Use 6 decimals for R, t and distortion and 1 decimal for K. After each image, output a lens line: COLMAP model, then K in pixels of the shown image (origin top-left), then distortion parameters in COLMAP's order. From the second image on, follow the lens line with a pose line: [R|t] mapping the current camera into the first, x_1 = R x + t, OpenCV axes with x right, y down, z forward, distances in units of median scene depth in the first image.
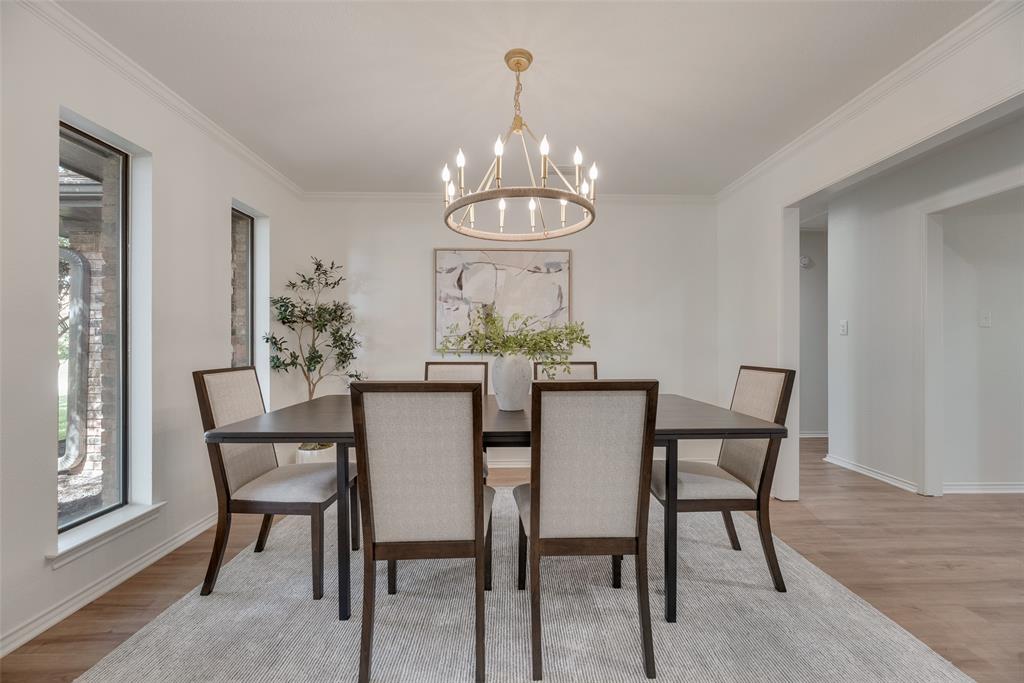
lens RADIAL K [[415.3, 0, 511.8], [0, 415.3, 341.8], [0, 0, 1]] dist [-0.004028, 0.000529]
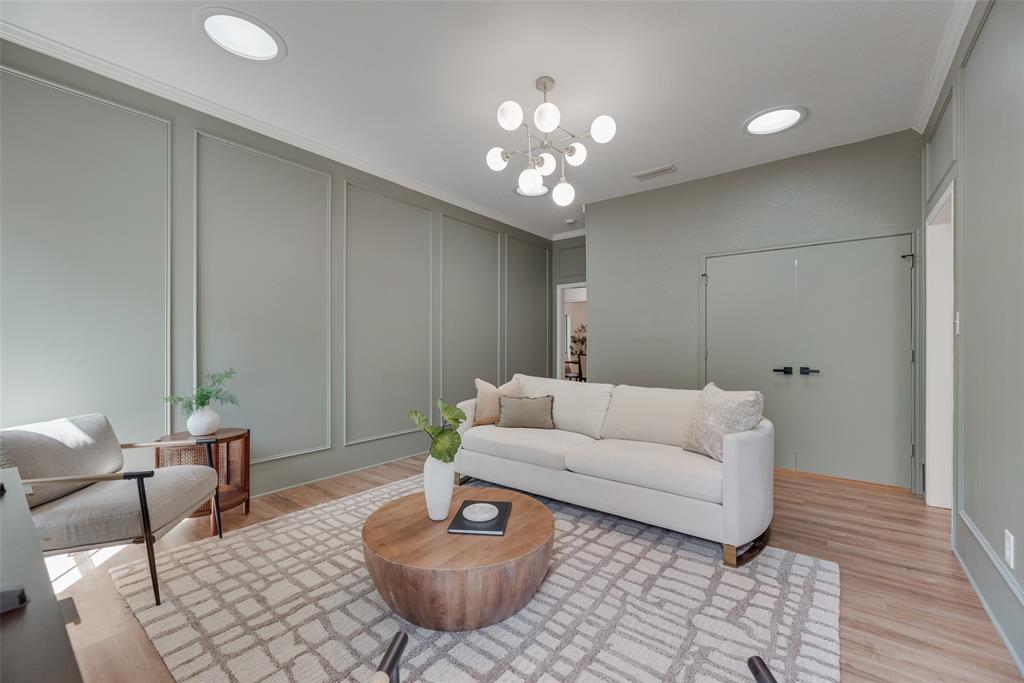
lens RADIAL K [[415.3, 0, 512.9], [0, 415.3, 345.2], [0, 0, 1]] dist [-0.004028, 0.000529]
pose [[0.781673, -0.002398, -0.623684, 1.312394], [-0.000205, 0.999992, -0.004101, -0.006578], [0.623689, 0.003334, 0.781666, -2.193142]]
